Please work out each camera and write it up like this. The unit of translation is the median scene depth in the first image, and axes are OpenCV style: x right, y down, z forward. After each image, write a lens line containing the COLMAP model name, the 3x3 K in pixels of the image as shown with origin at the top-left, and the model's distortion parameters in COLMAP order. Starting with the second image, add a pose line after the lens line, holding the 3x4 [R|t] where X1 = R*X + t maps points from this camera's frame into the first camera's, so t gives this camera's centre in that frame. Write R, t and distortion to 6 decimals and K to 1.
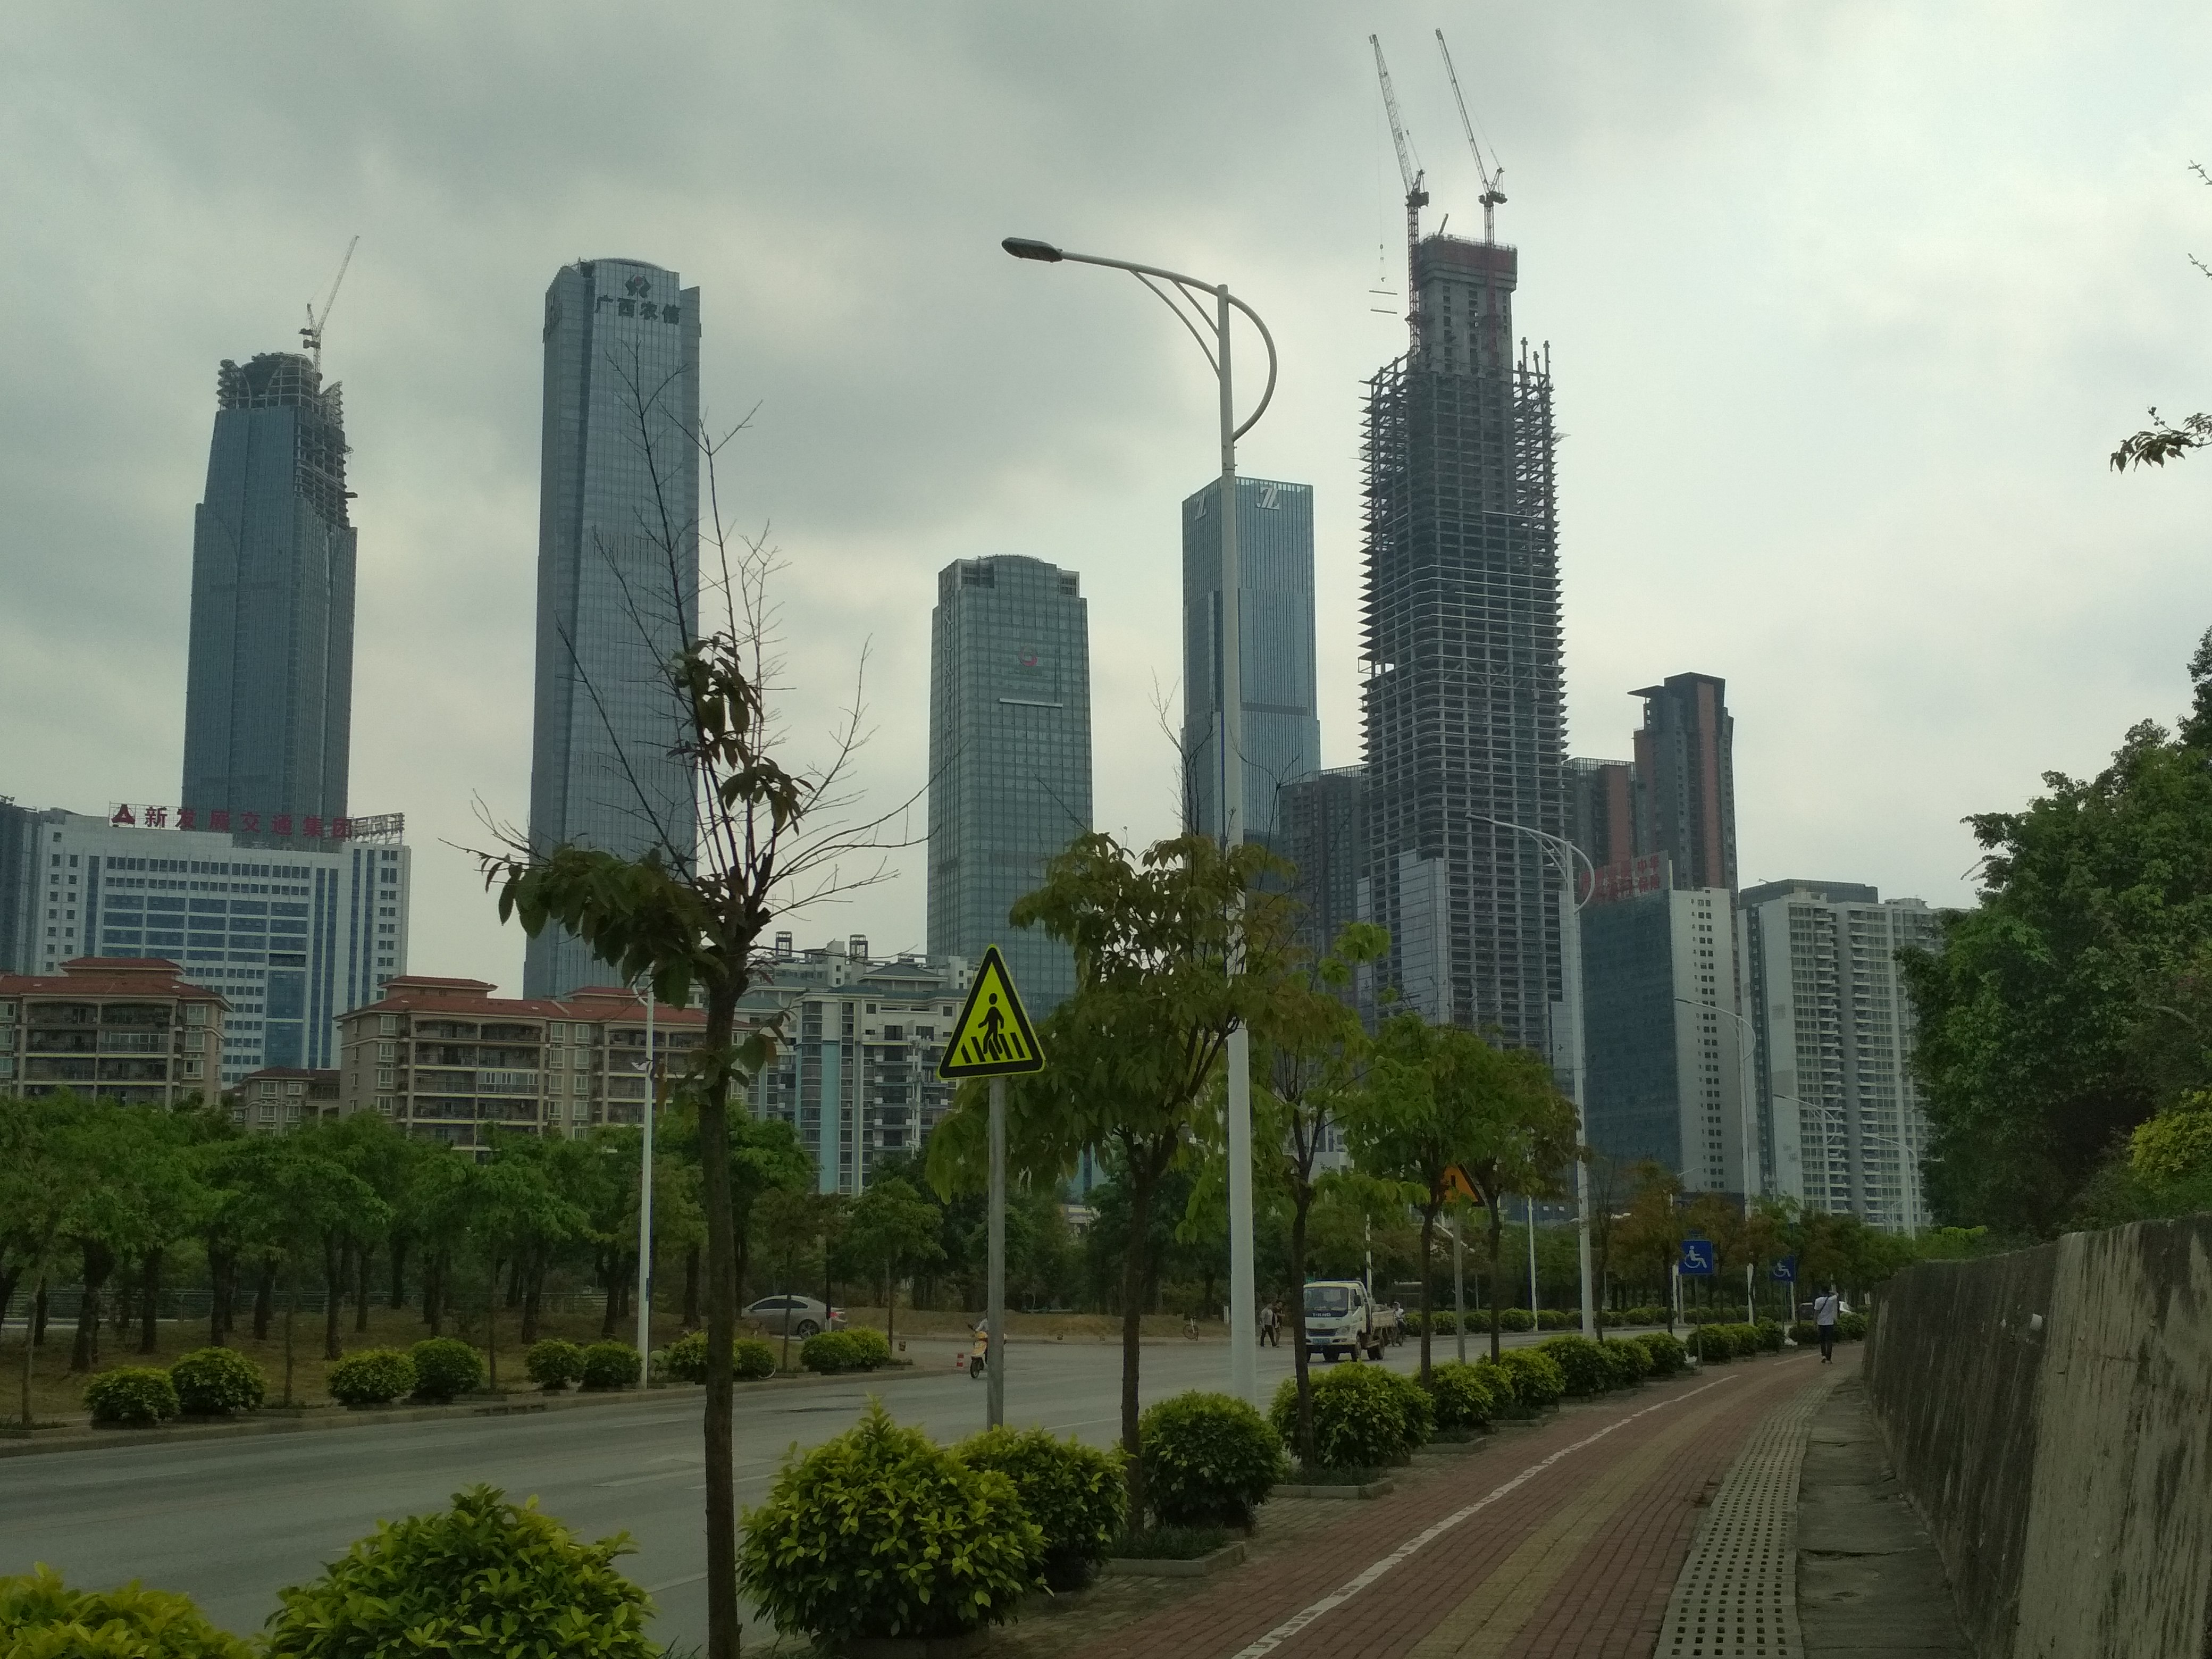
lens RADIAL K [[3040.1, 0, 1166.5], [0, 3040.1, 840.4], [0, 0, 1]] dist [0.123258, -0.362288]
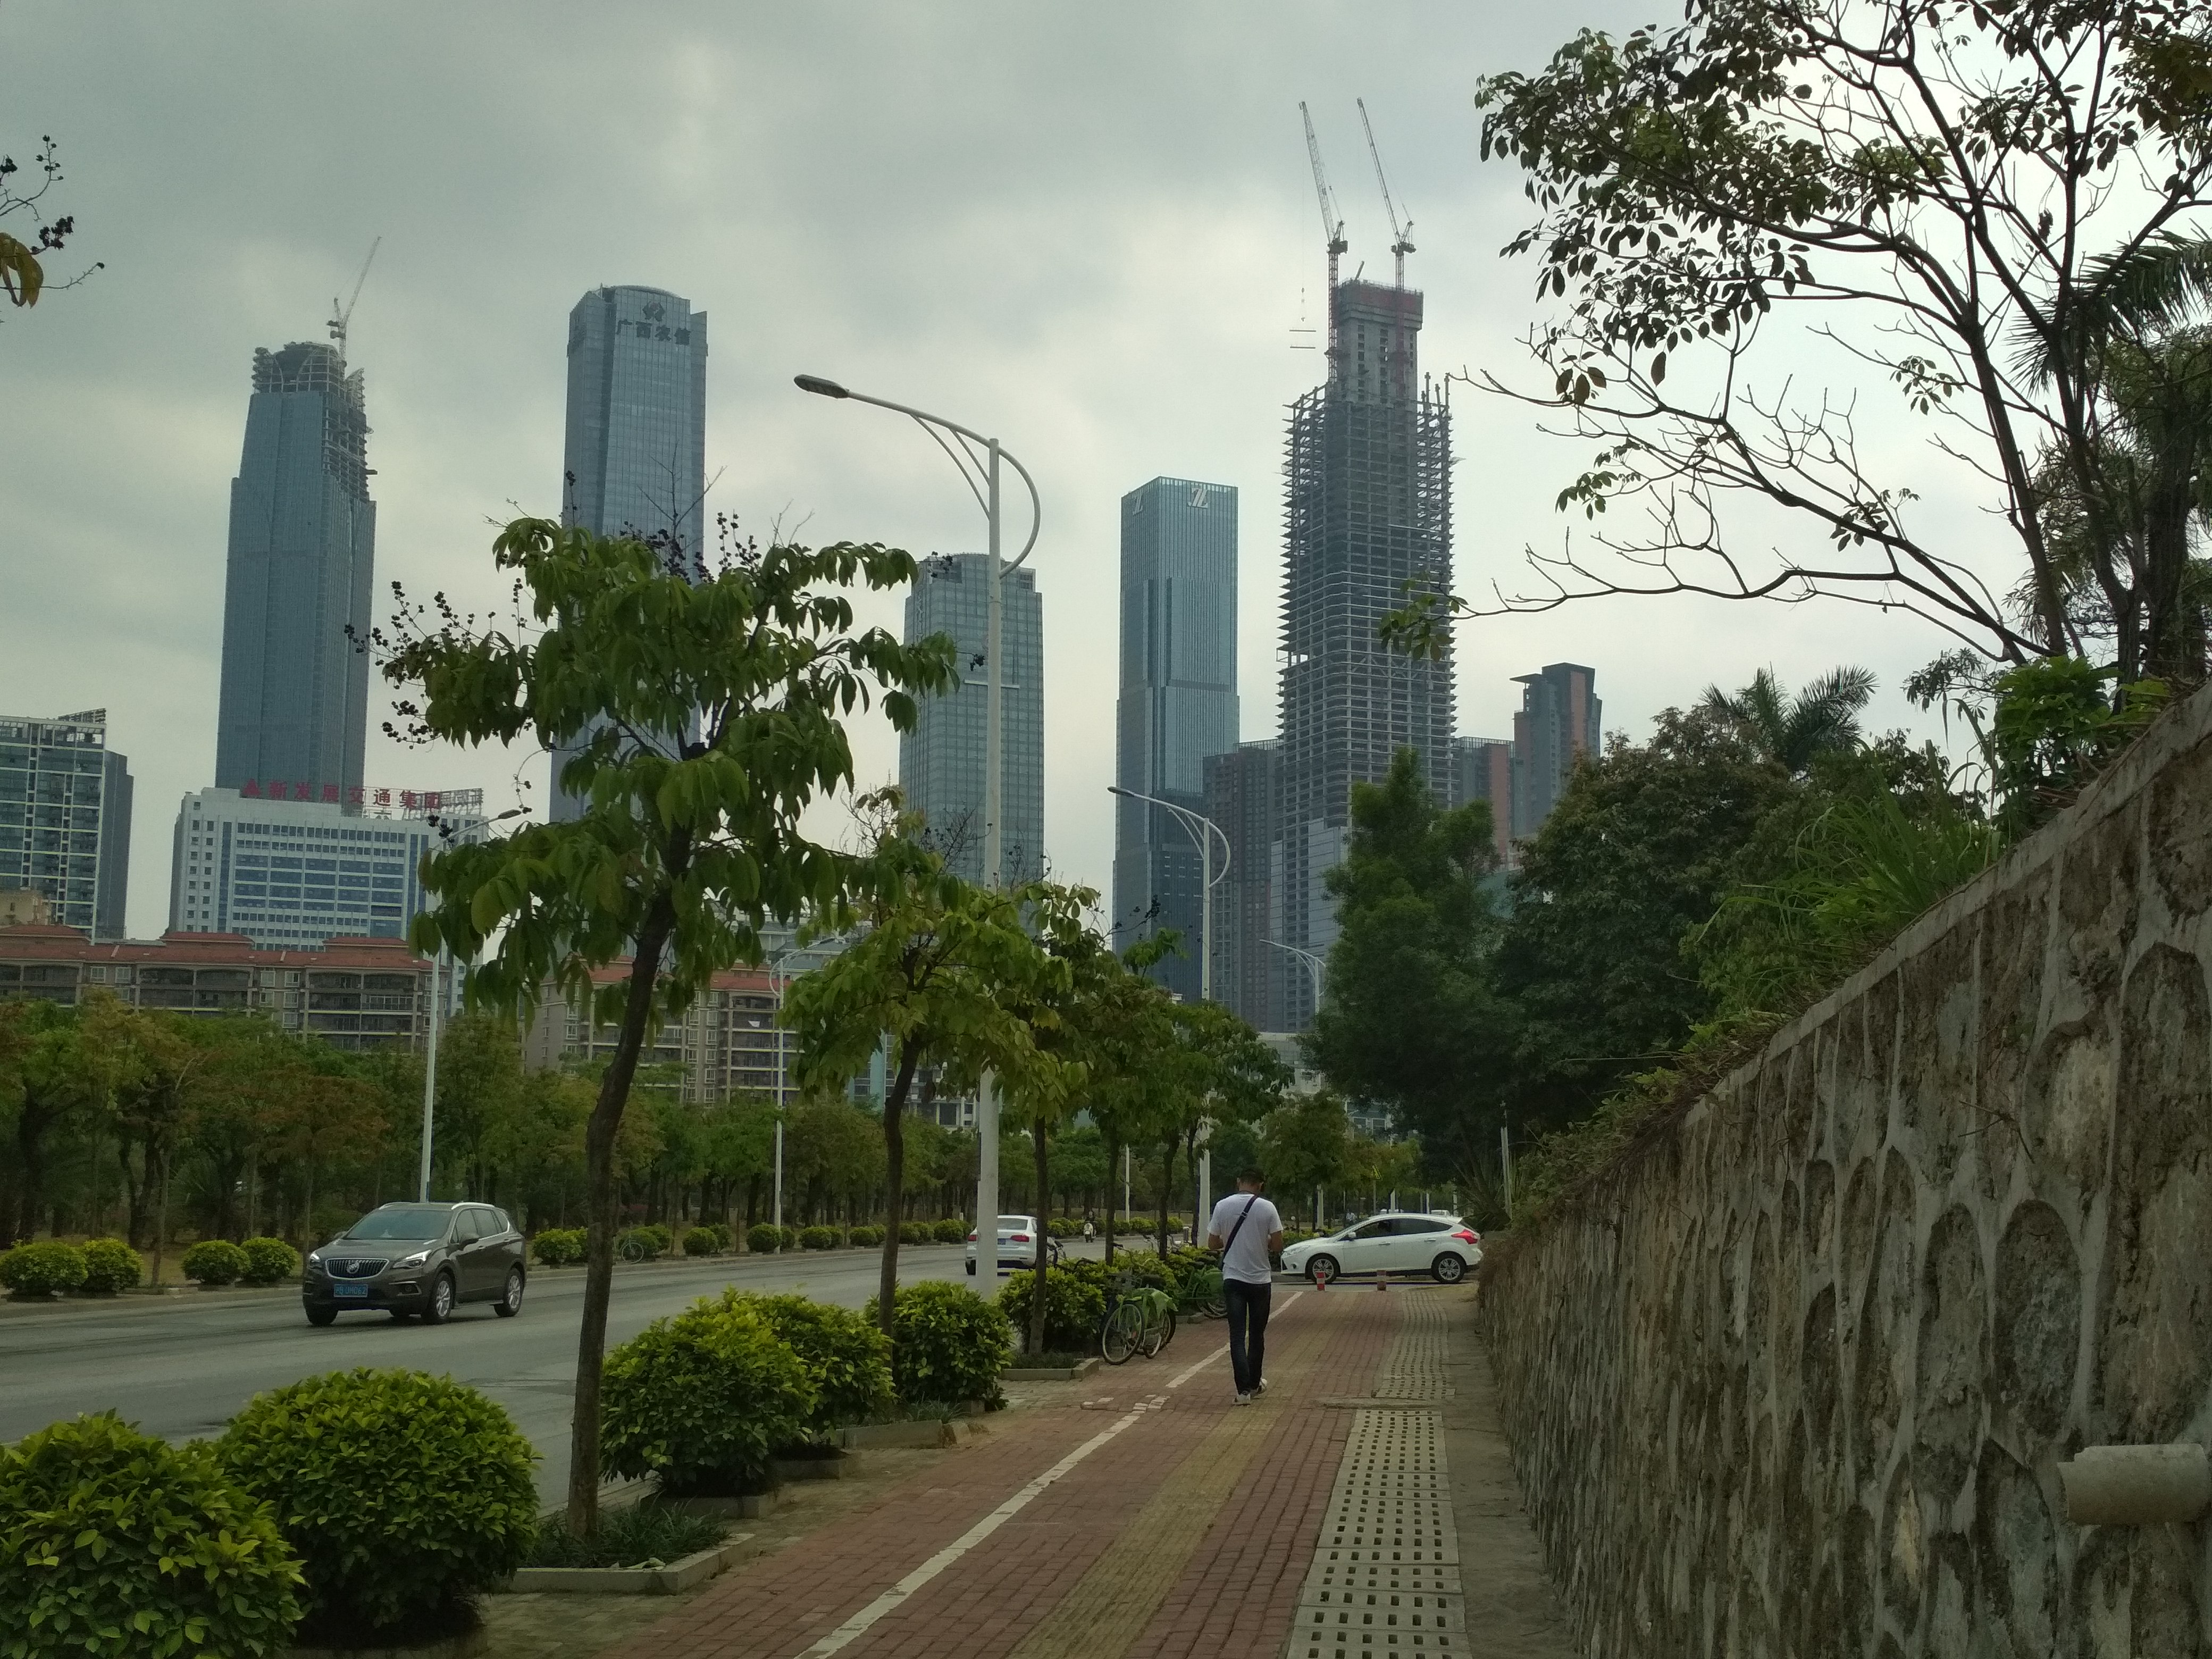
lens RADIAL K [[3532.0, 0, 1180.8], [0, 3532.0, 837.1], [0, 0, 1]] dist [0.195852, -1.073834]
pose [[0.998265, 0.019377, 0.055596, -0.046472], [-0.021971, 0.998680, 0.046429, -0.051057], [-0.054622, -0.047570, 0.997373, -0.334074]]
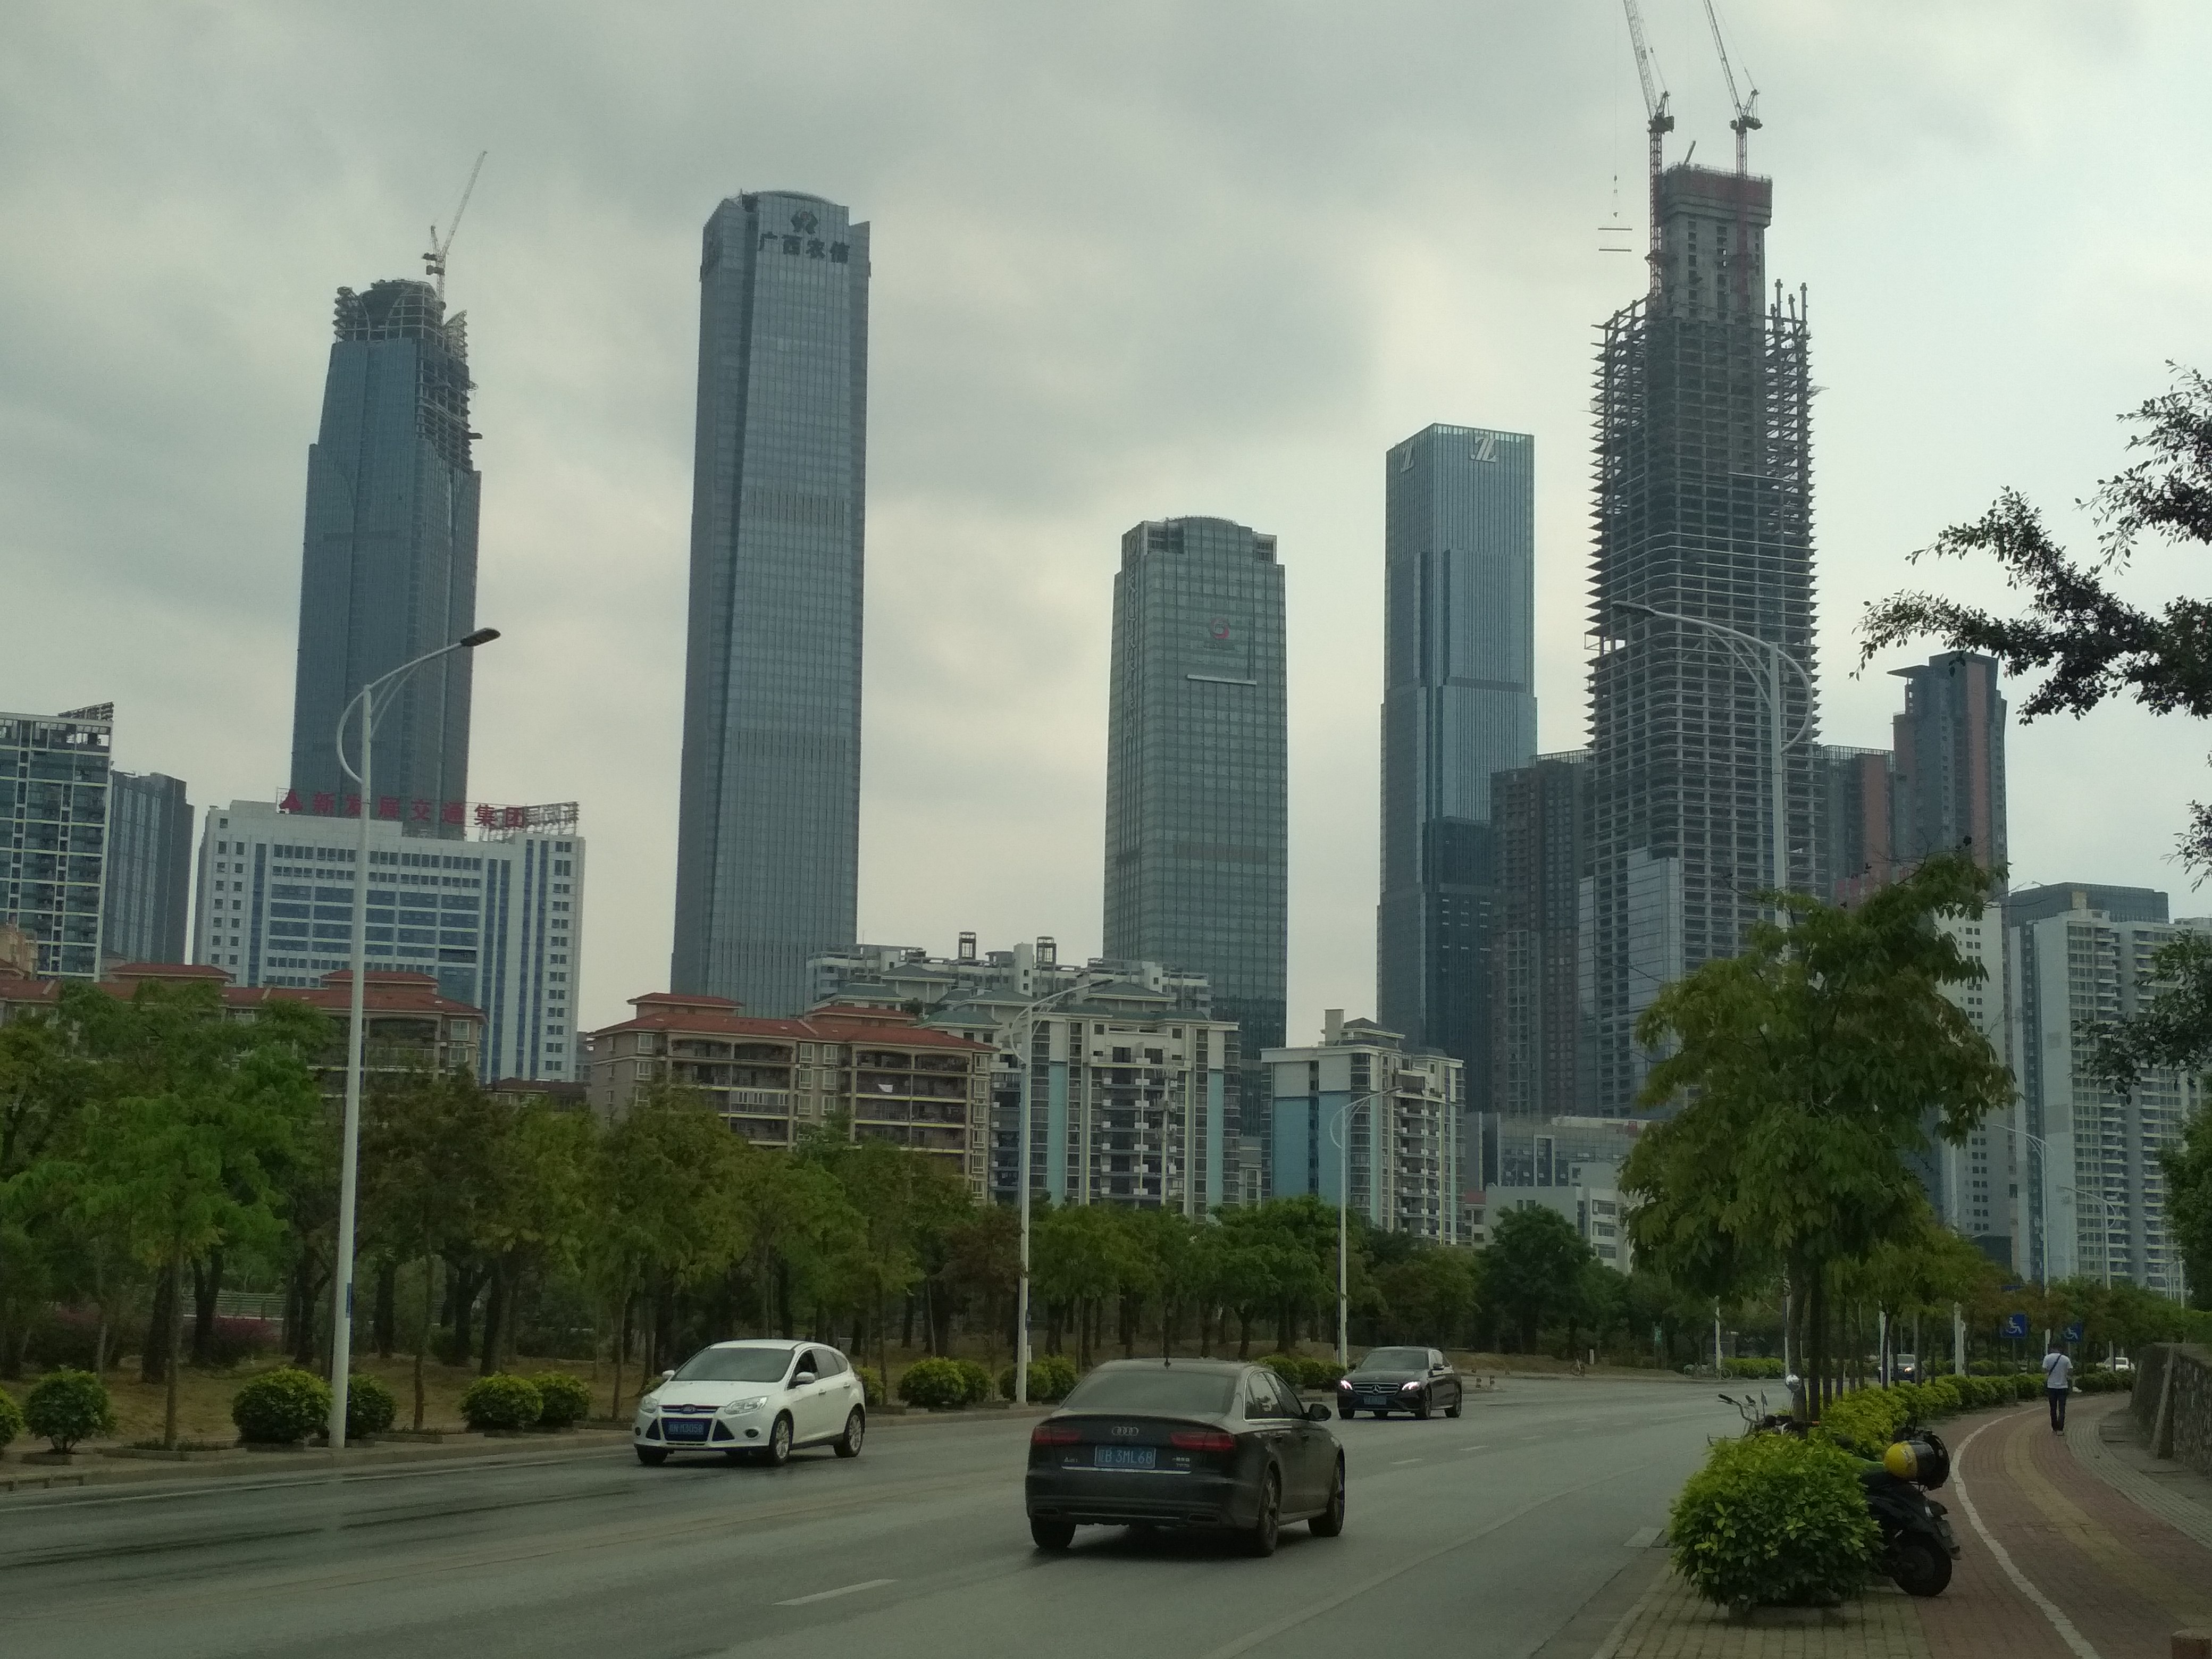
lens RADIAL K [[3816.2, 0, 1024.4], [0, 3816.2, 796.8], [0, 0, 1]] dist [0.245159, -1.612421]
pose [[0.997977, 0.016186, -0.061479, -0.032691], [-0.015525, 0.999817, 0.011209, -0.022012], [0.061649, -0.010231, 0.998045, -0.147344]]
